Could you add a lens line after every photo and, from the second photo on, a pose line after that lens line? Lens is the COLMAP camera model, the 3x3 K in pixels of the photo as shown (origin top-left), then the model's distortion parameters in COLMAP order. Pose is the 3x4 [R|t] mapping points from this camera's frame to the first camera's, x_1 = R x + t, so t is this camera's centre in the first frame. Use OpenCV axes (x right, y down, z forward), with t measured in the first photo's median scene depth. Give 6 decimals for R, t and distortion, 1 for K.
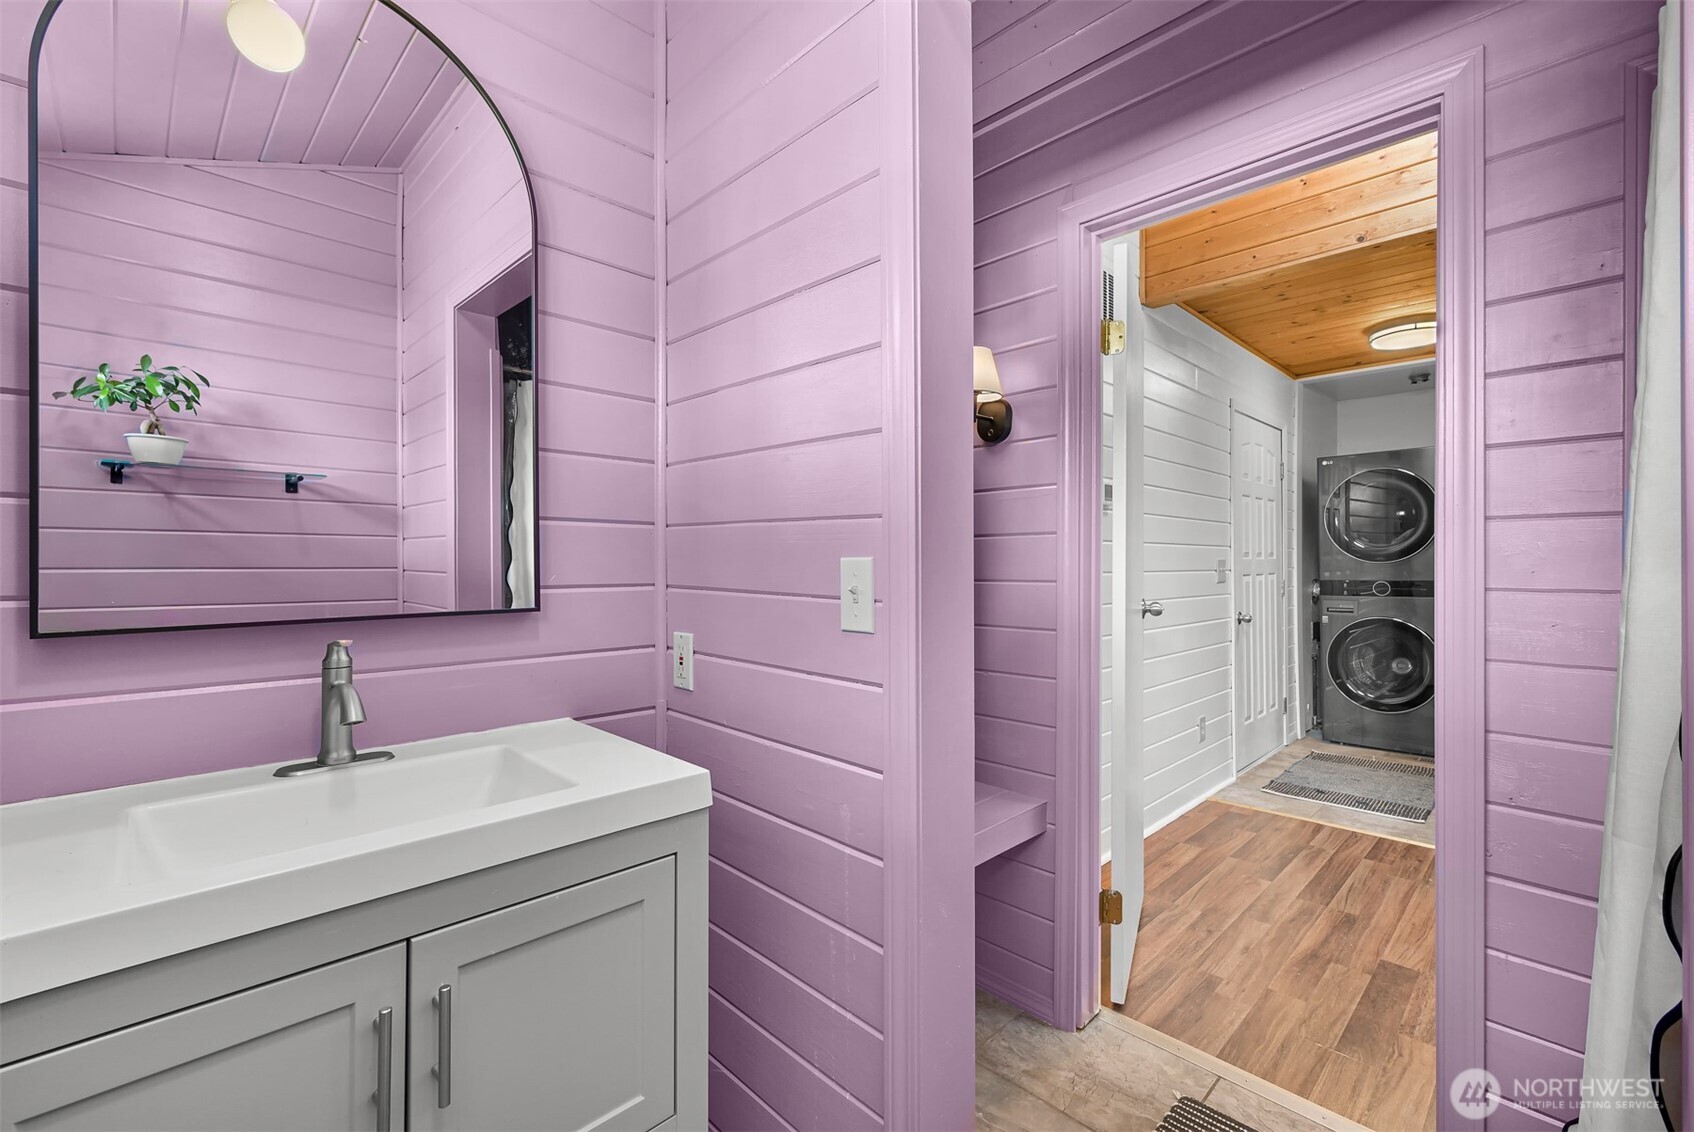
lens RADIAL K [[727.4, 0, 855.5], [0, 727.4, 565.6], [0, 0, 1]] dist [-0.001485, -0.000145]
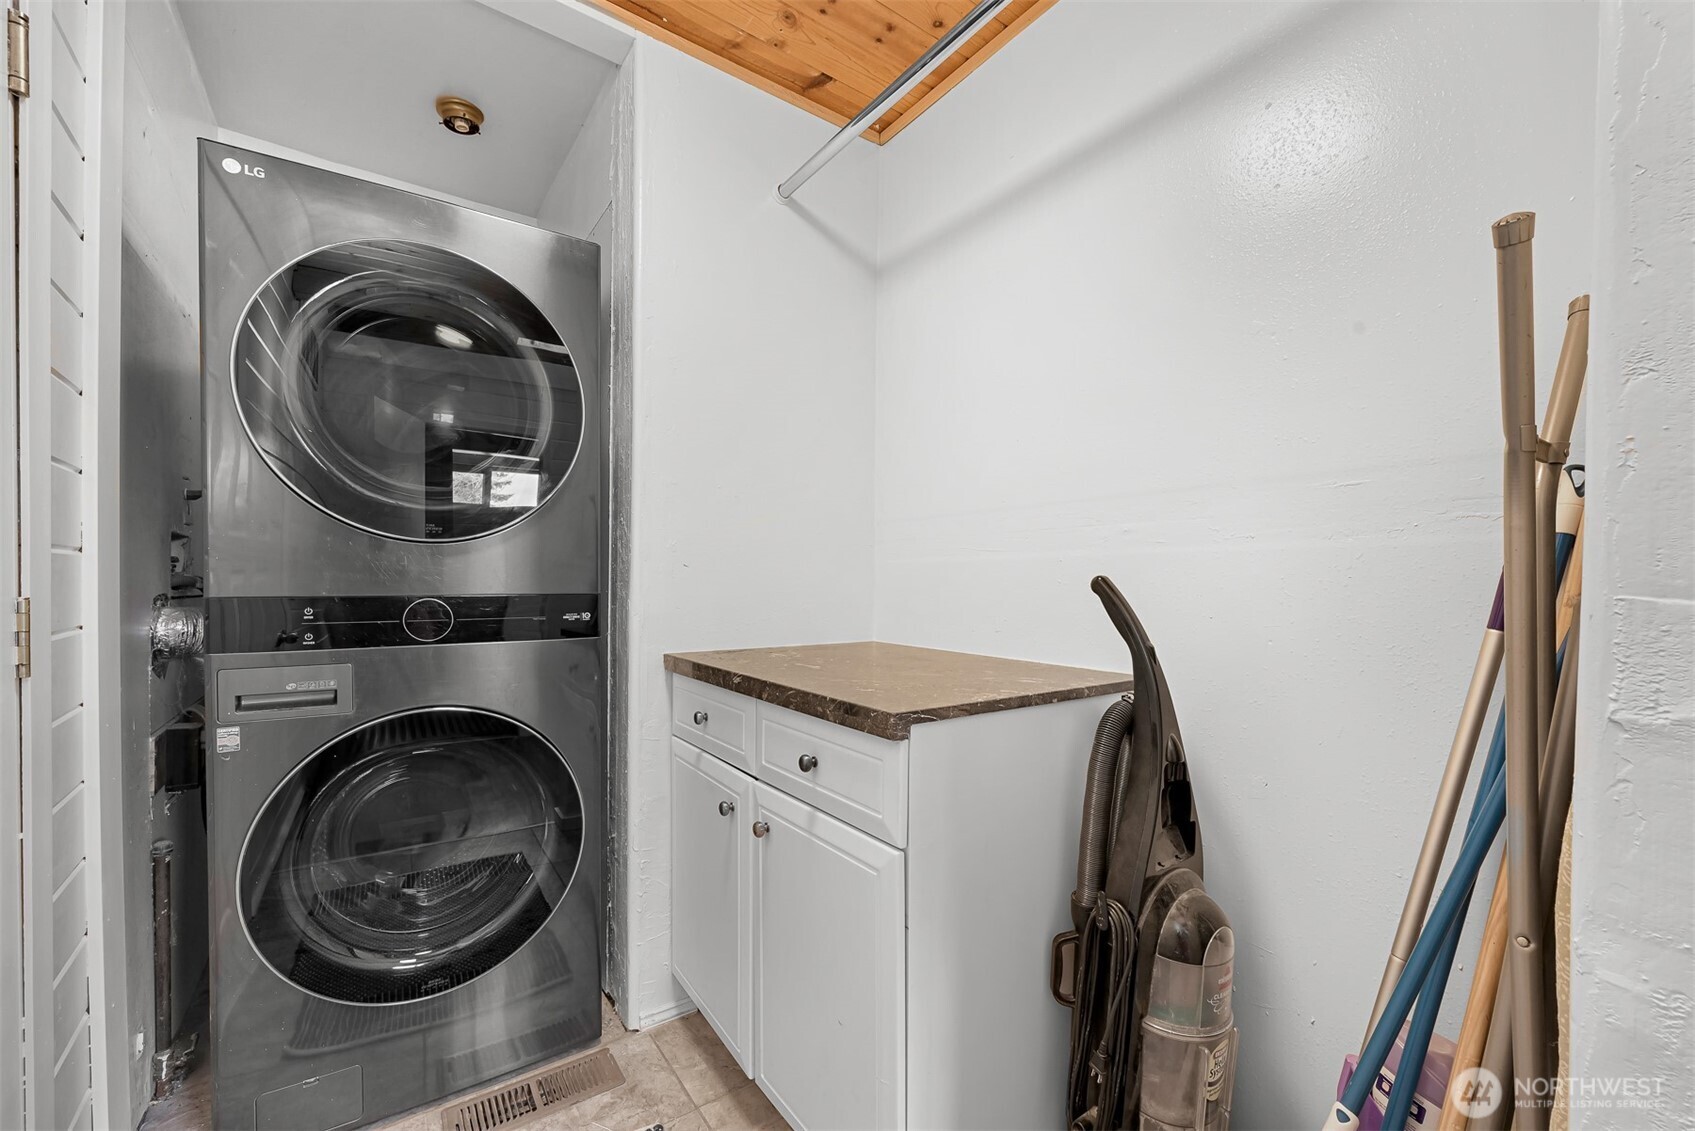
lens RADIAL K [[688.1, 0, 858.2], [0, 688.1, 590.0], [0, 0, 1]] dist [-0.000375, 0.000158]
pose [[0.161369, -0.003616, 0.986887, 0.422318], [-0.007814, 0.999957, 0.004941, 0.014110], [-0.986863, -0.008509, 0.161334, 0.714675]]
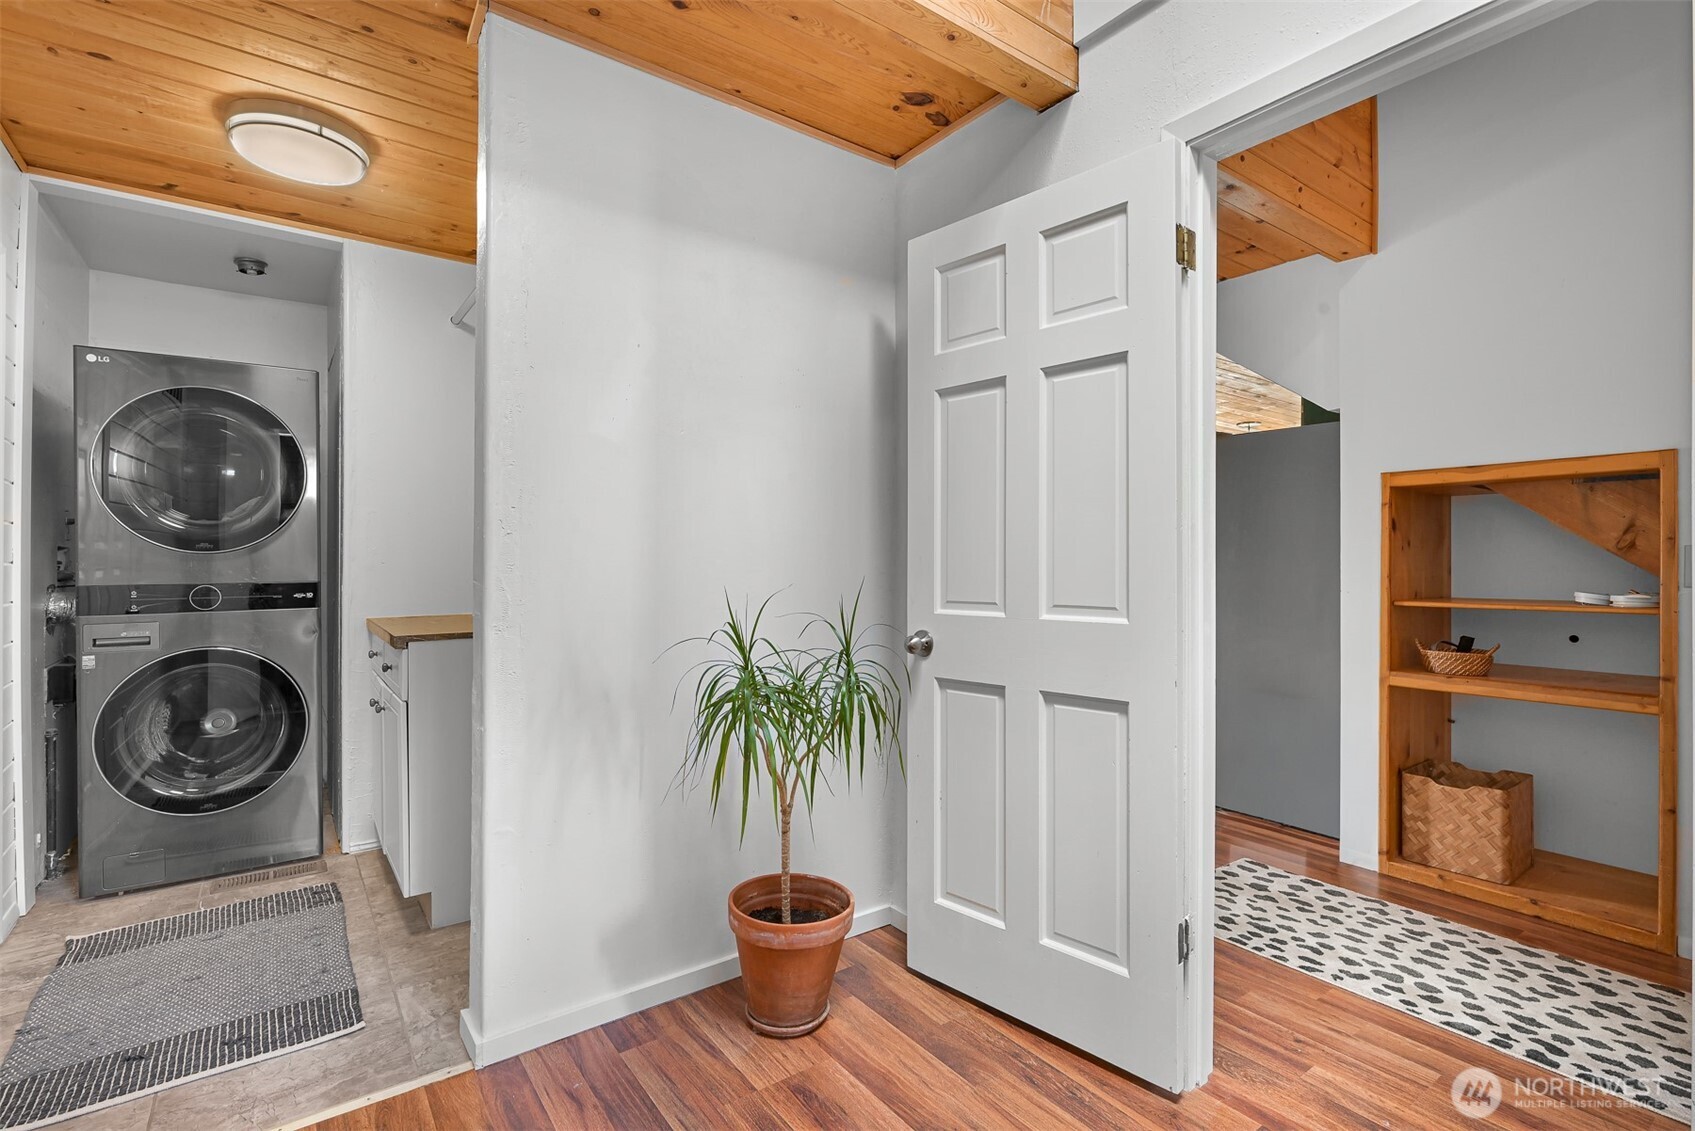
lens RADIAL K [[805.0, 0, 859.4], [0, 805.0, 557.4], [0, 0, 1]] dist [0.005326, -0.001879]
pose [[0.159308, 0.010499, 0.987173, 0.166119], [0.002731, 0.999935, -0.011075, 0.007793], [-0.987225, 0.004460, 0.159269, 0.366349]]
